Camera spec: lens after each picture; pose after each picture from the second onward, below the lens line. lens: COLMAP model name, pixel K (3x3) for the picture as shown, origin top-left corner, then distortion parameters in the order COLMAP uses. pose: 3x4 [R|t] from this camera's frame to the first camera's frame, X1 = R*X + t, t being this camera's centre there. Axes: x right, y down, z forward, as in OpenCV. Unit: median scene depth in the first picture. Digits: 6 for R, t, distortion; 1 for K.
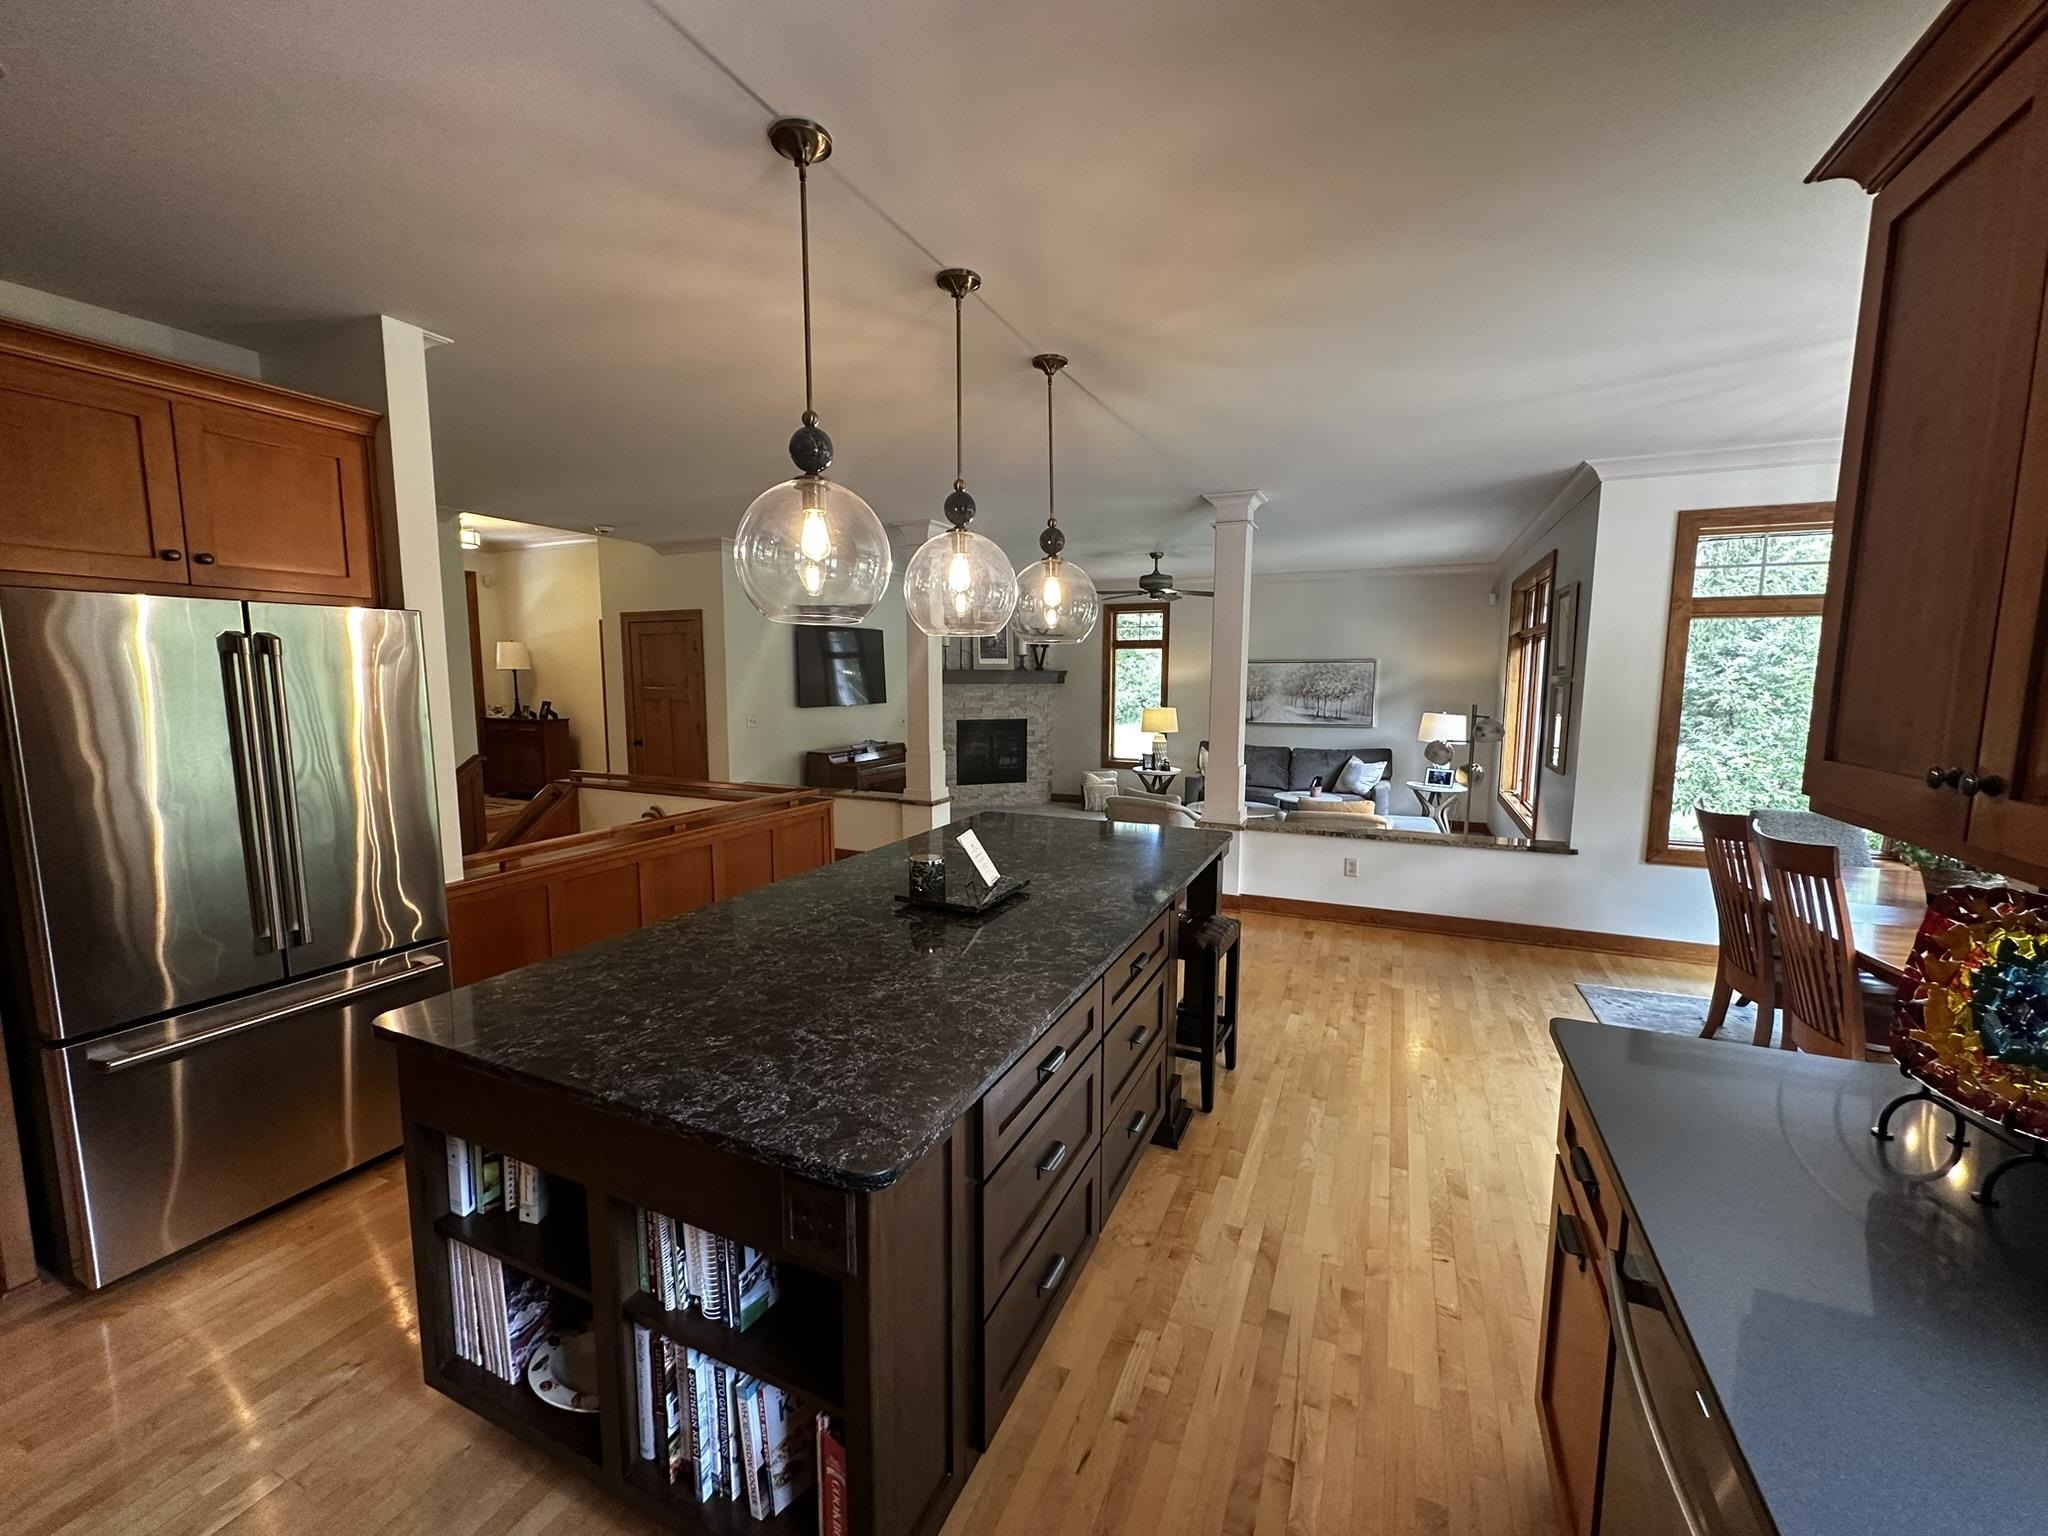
lens RADIAL K [[821.0, 0, 1019.0], [0, 821.0, 773.2], [0, 0, 1]] dist [-0.006299, 0.000411]
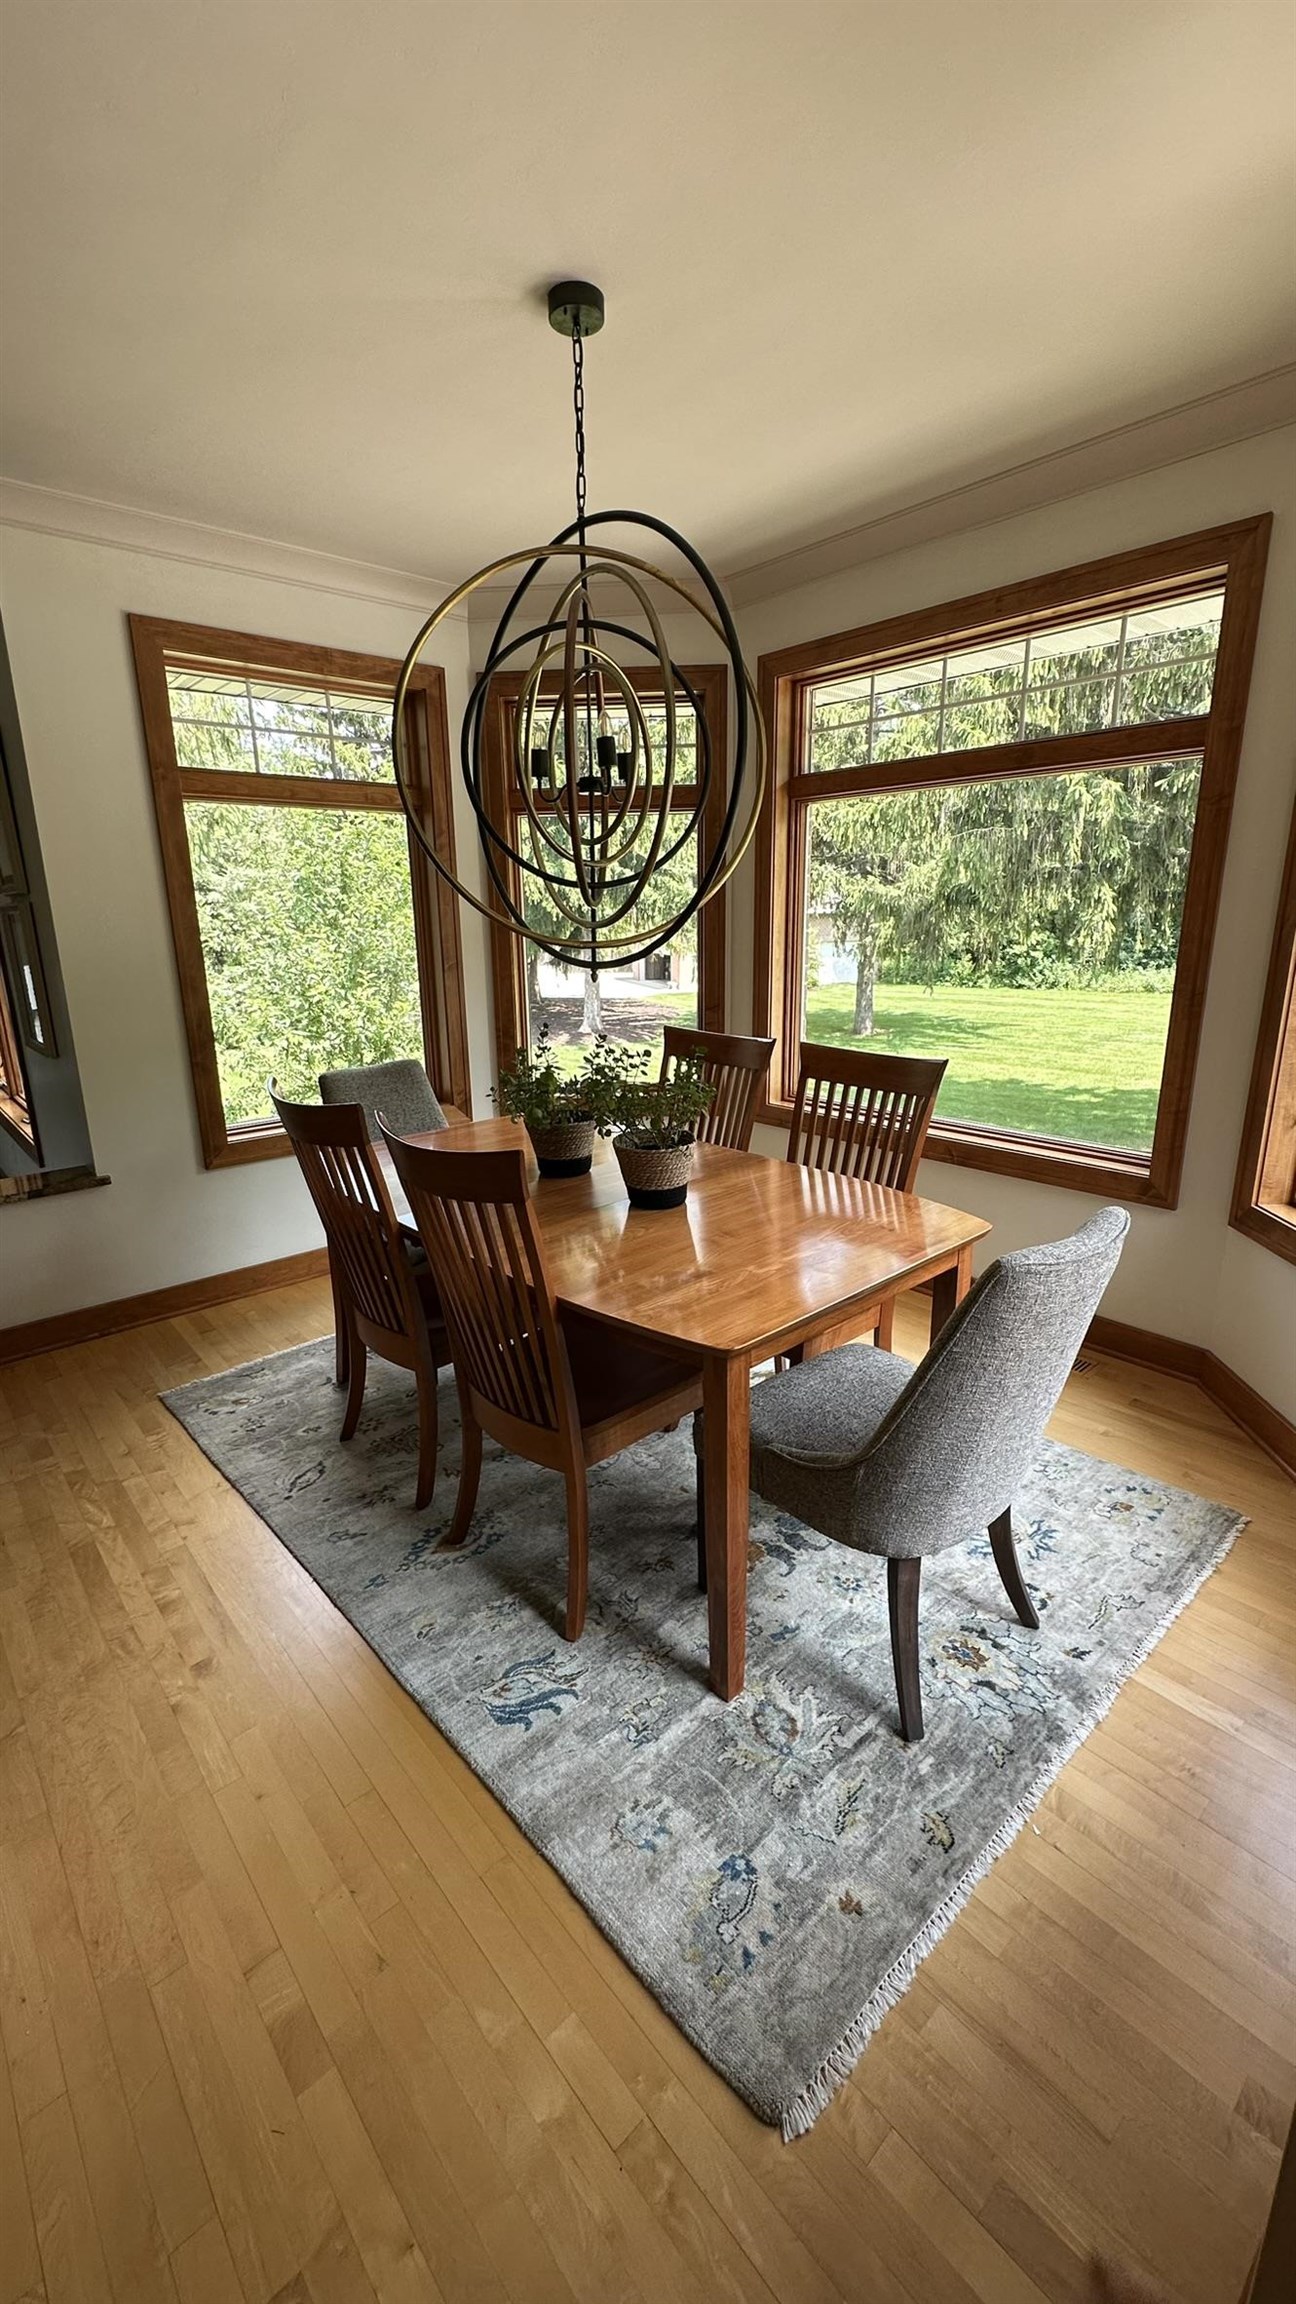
lens RADIAL K [[933.2, 0, 645.1], [0, 933.2, 1152.3], [0, 0, 1]] dist [0.002287, -0.000085]
pose [[0.412948, -0.238558, 0.878956, 0.423330], [0.126985, 0.970740, 0.203810, -0.031660], [-0.901859, 0.027451, 0.431158, 0.595740]]
